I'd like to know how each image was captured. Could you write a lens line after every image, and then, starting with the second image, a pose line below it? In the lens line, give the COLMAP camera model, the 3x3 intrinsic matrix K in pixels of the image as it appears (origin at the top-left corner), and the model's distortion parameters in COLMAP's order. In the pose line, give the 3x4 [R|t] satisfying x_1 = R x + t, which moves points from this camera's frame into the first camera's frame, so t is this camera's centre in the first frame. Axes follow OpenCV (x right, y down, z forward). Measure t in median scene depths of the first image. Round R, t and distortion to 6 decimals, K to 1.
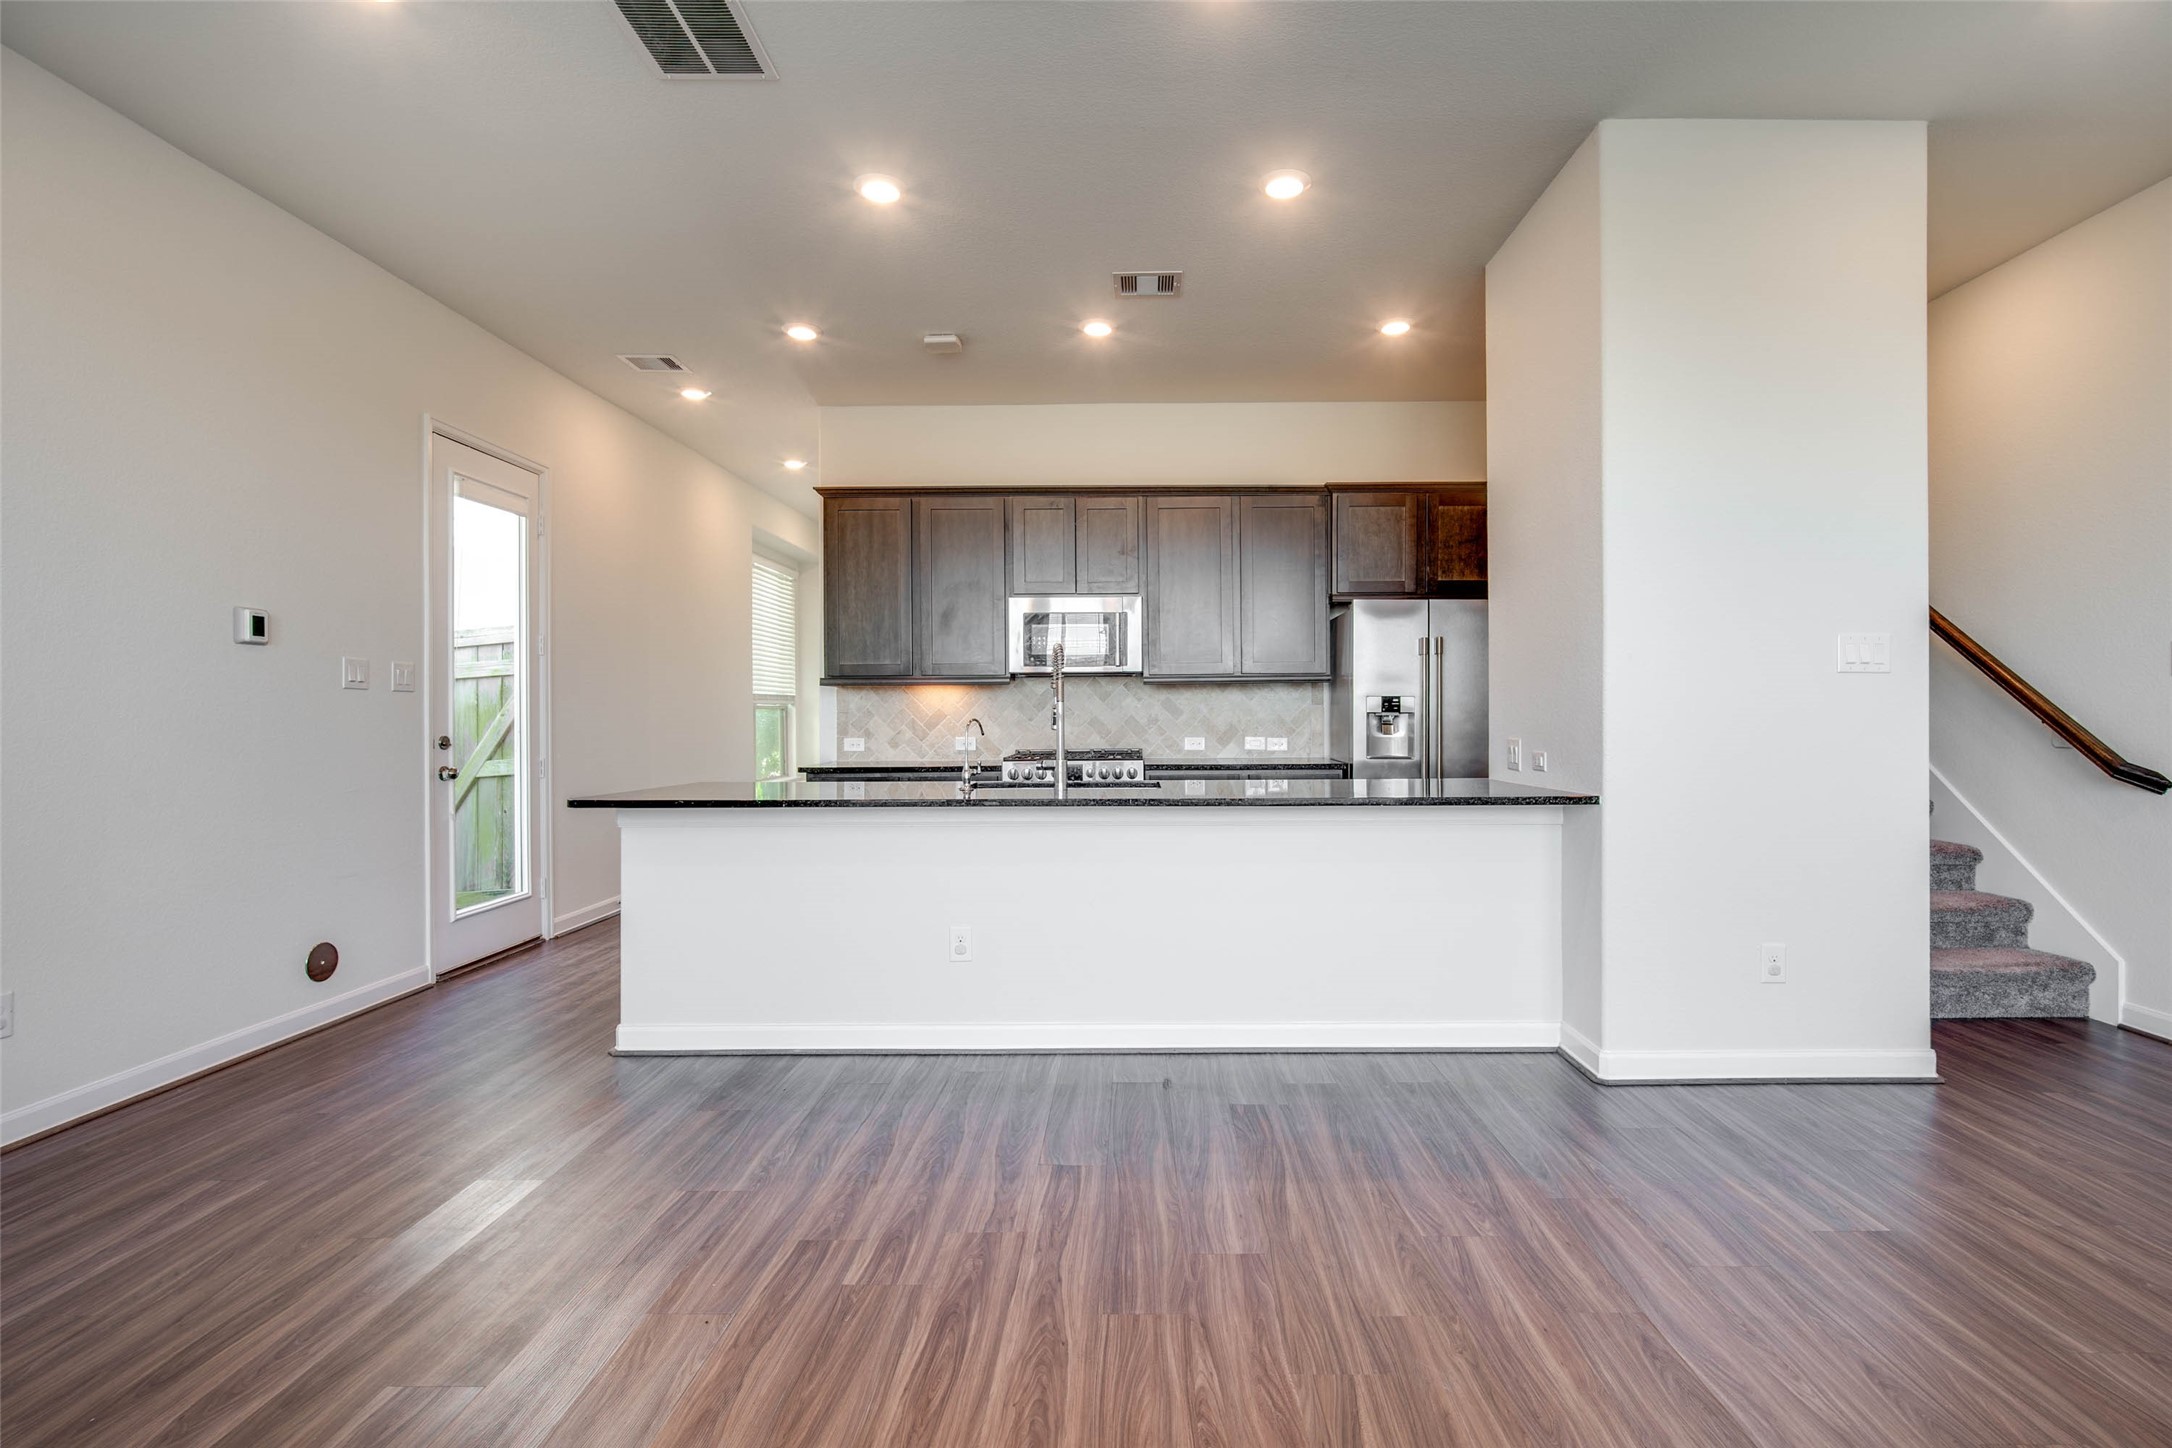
lens RADIAL K [[999.6, 0, 1127.0], [0, 999.6, 714.4], [0, 0, 1]] dist [-0.006824, -0.000108]
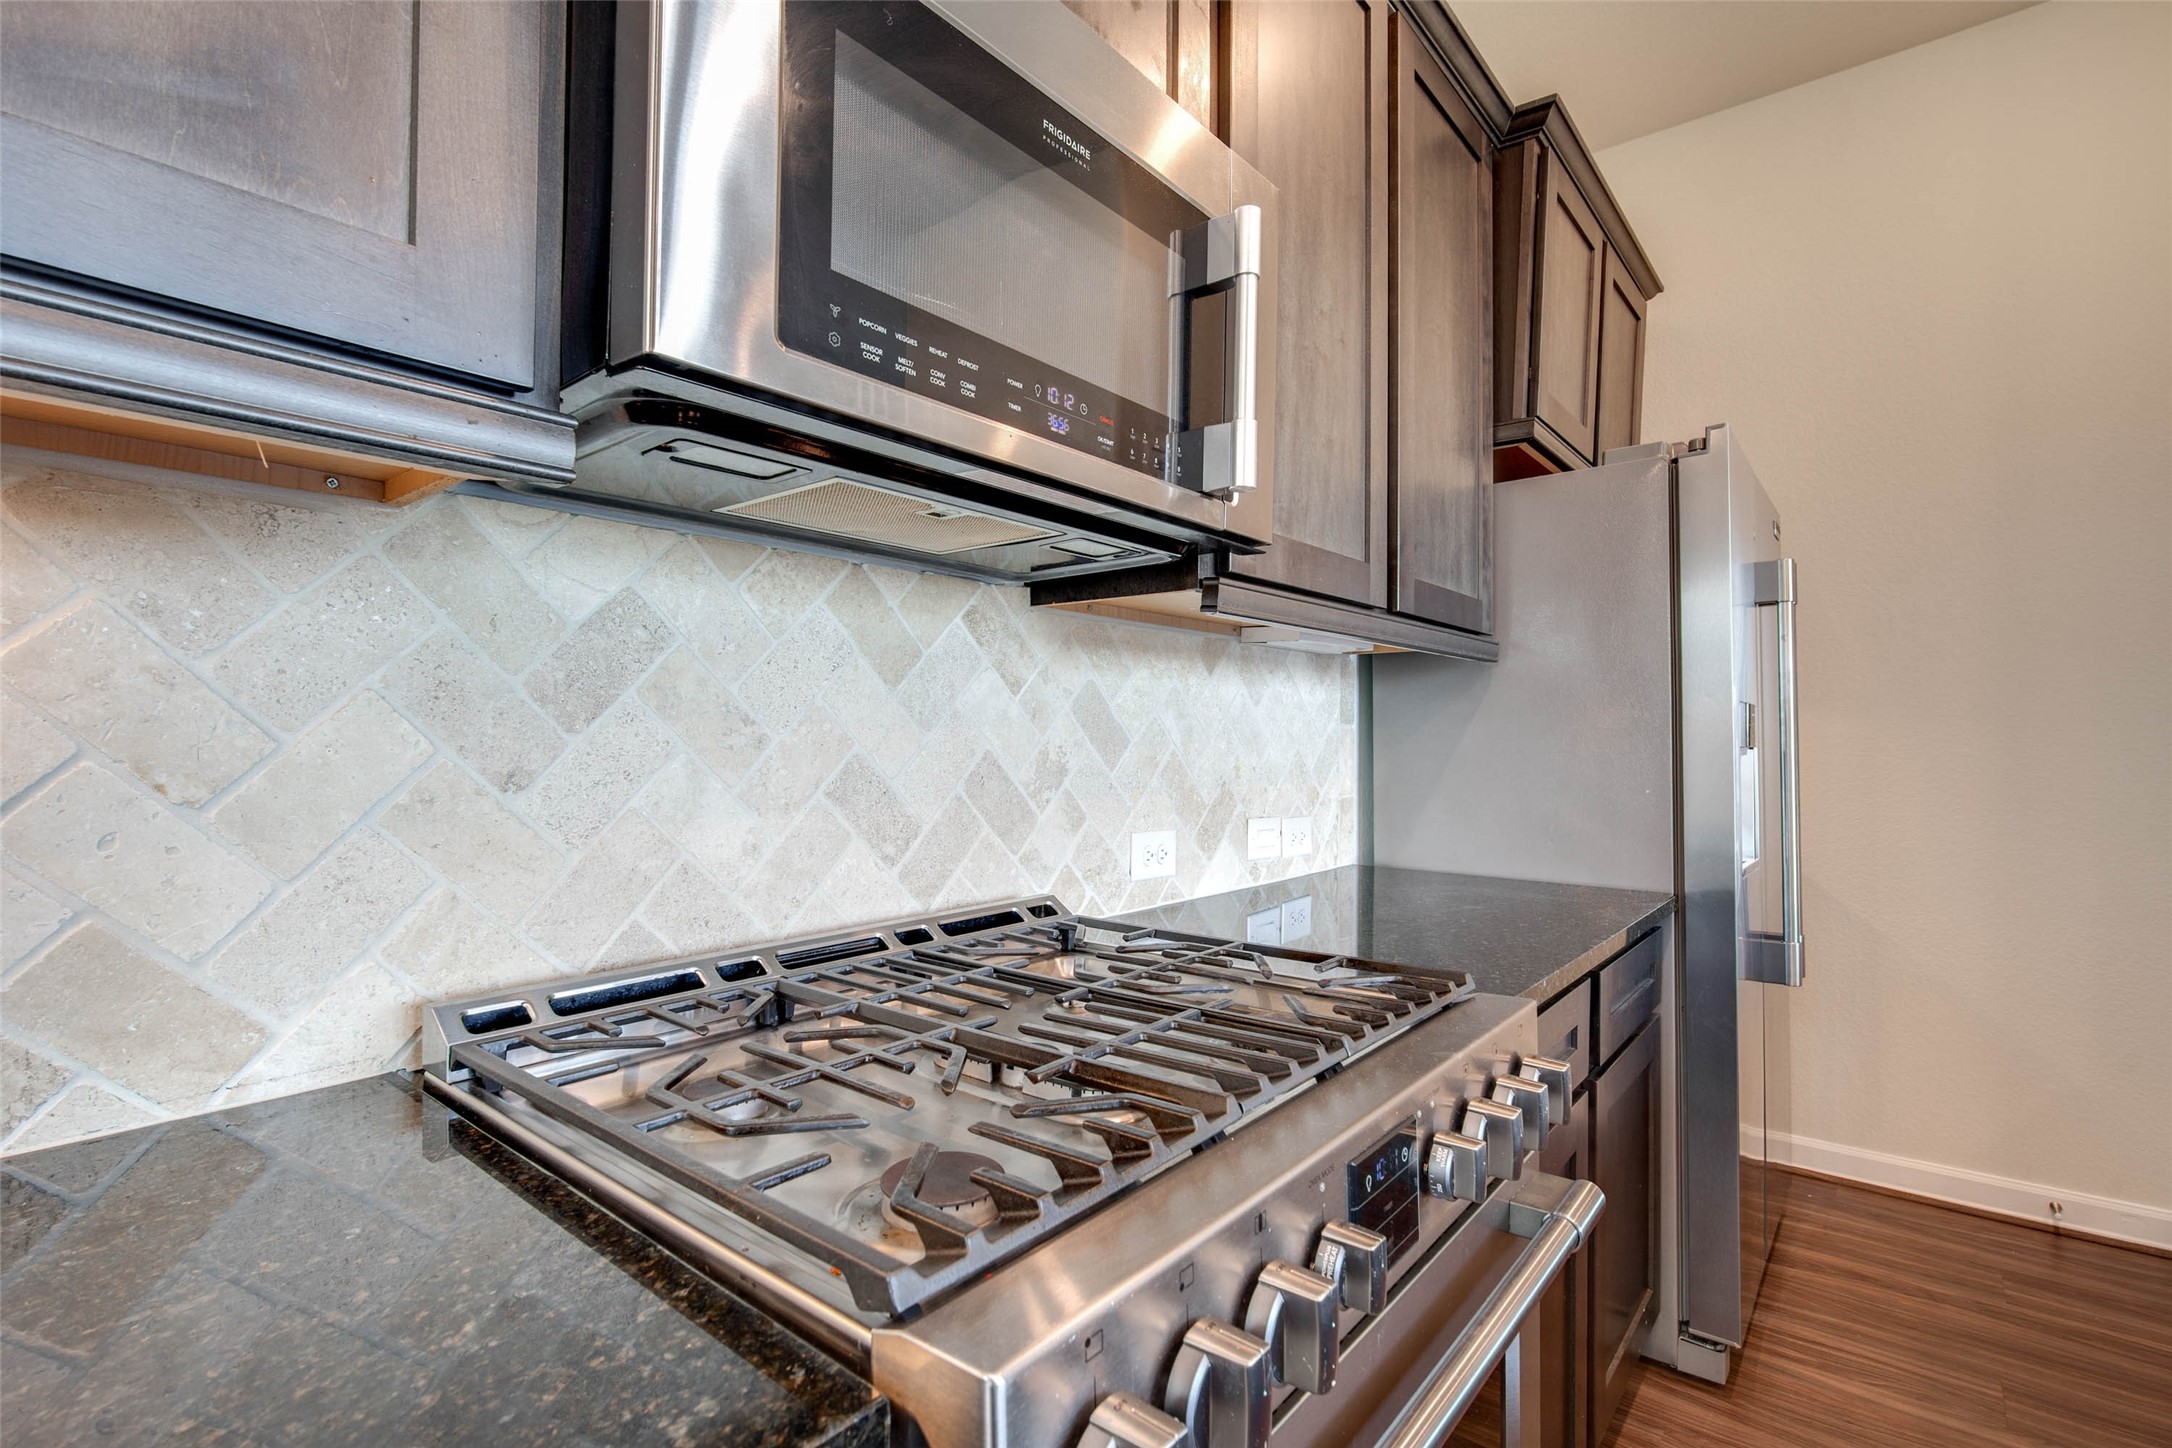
lens RADIAL K [[999.6, 0, 1088.5], [0, 999.6, 720.0], [0, 0, 1]] dist [-0.006824, -0.000108]
pose [[0.631042, 0.024620, 0.775358, -0.198472], [-0.004786, 0.999601, -0.027845, 0.000004], [-0.775734, 0.013861, 0.630908, 1.042457]]
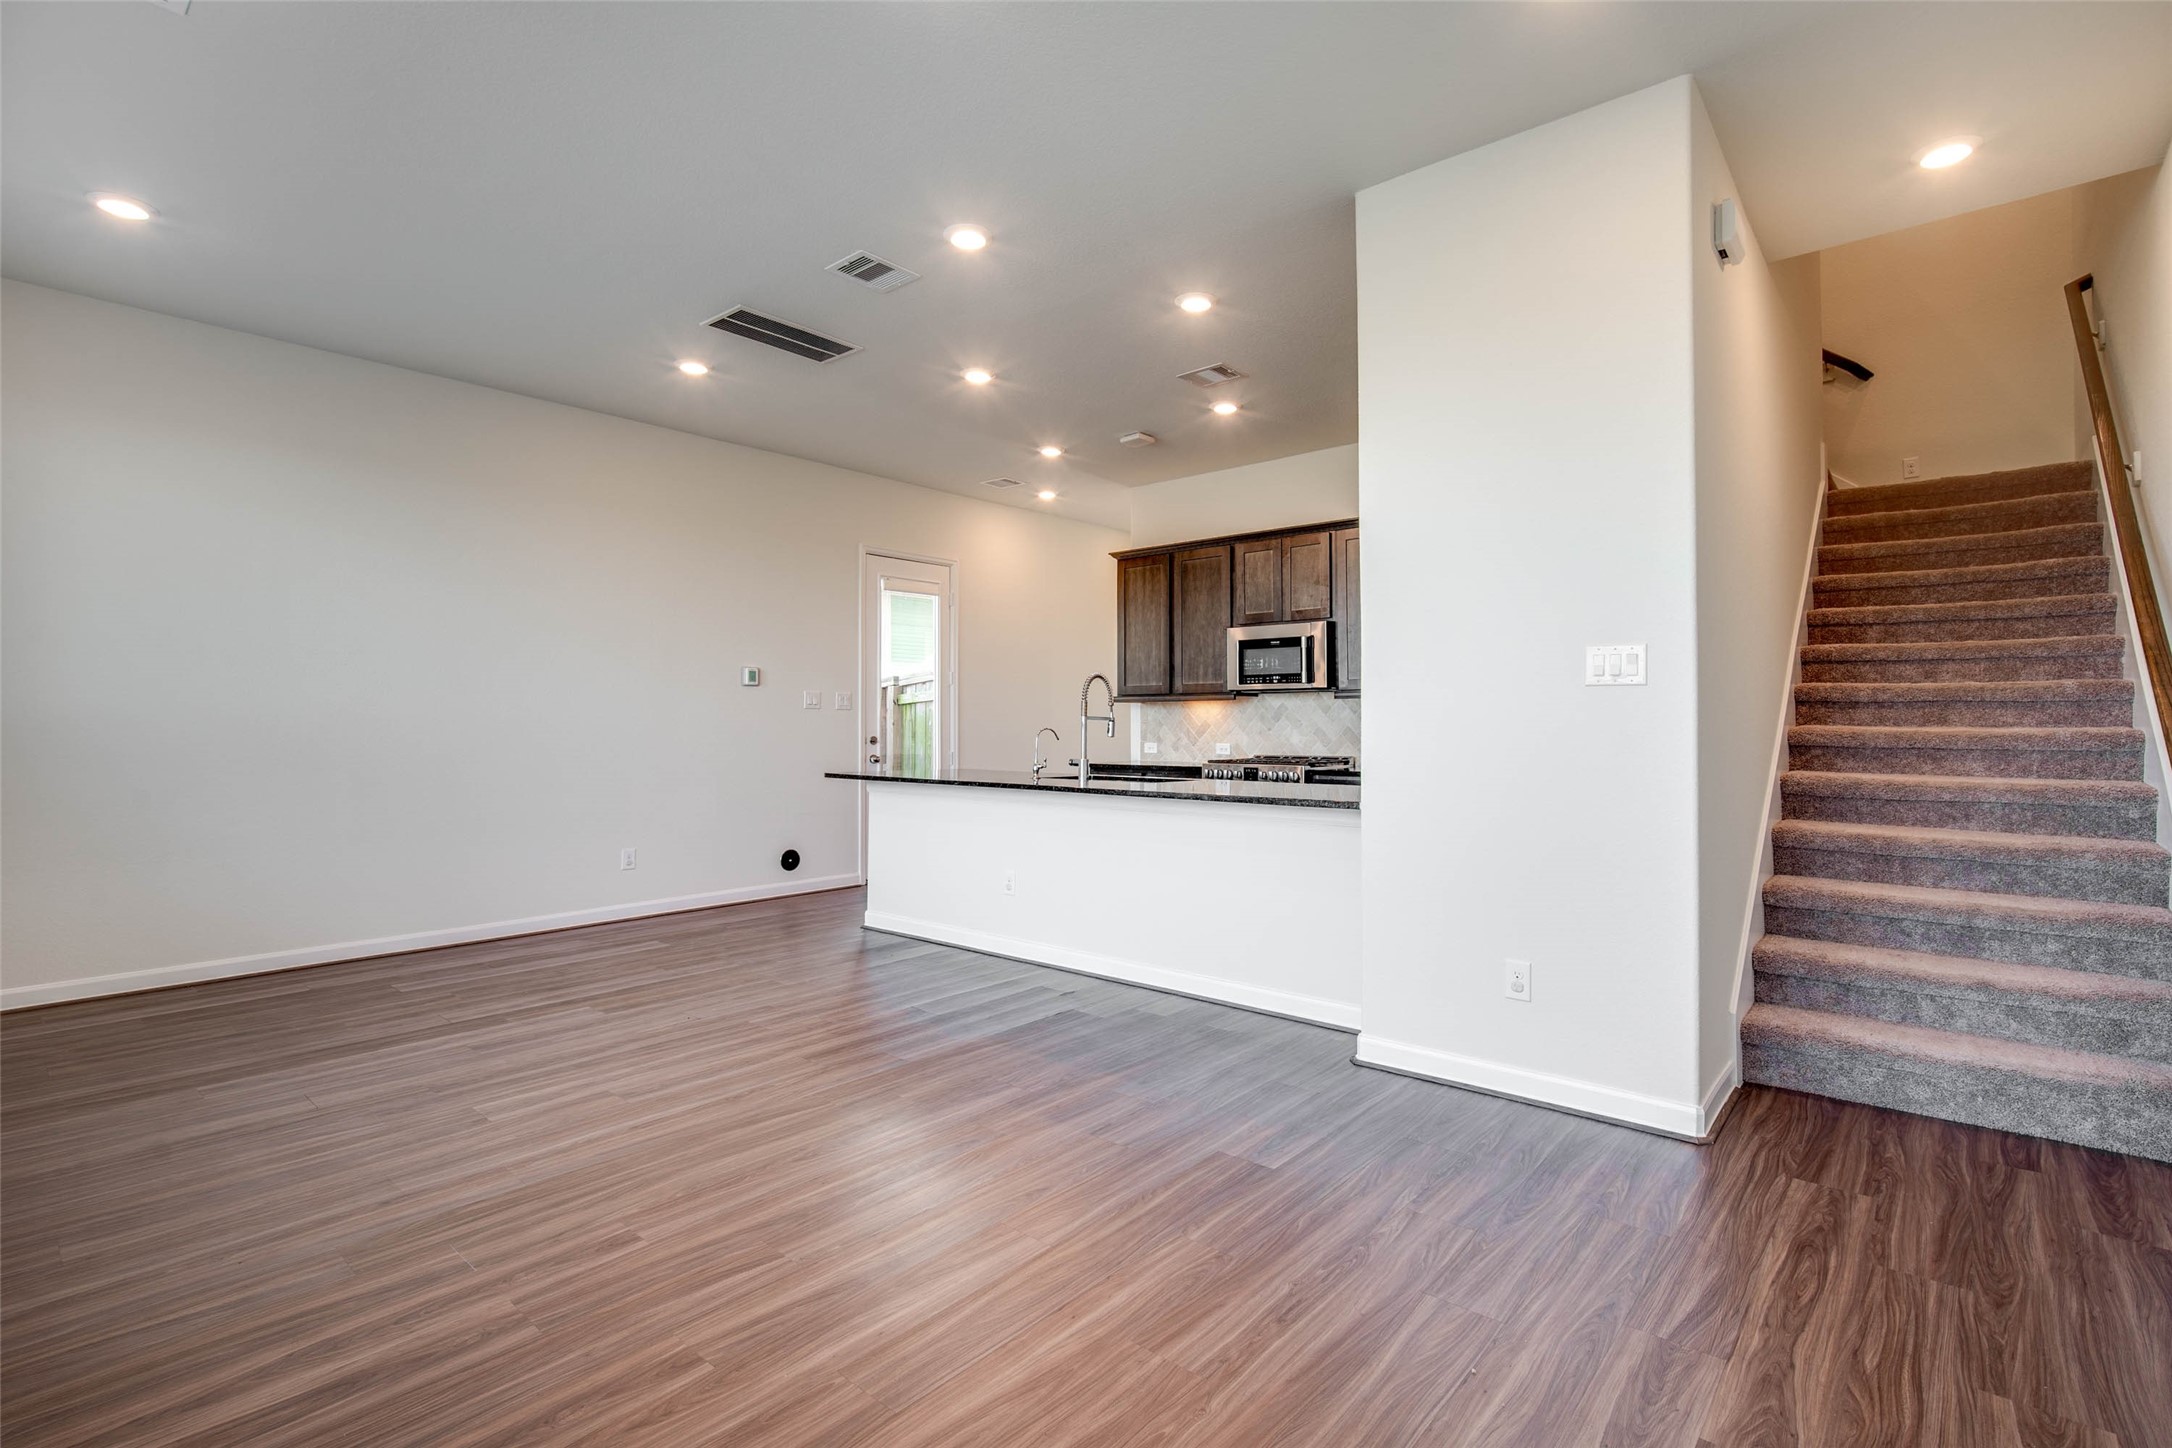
lens RADIAL K [[999.6, 0, 1128.9], [0, 999.6, 718.1], [0, 0, 1]] dist [-0.006824, -0.000108]
pose [[0.773460, 0.000873, -0.633844, 0.646206], [-0.003991, 0.999986, -0.003493, -0.004142], [0.633832, 0.005232, 0.773453, -0.011171]]
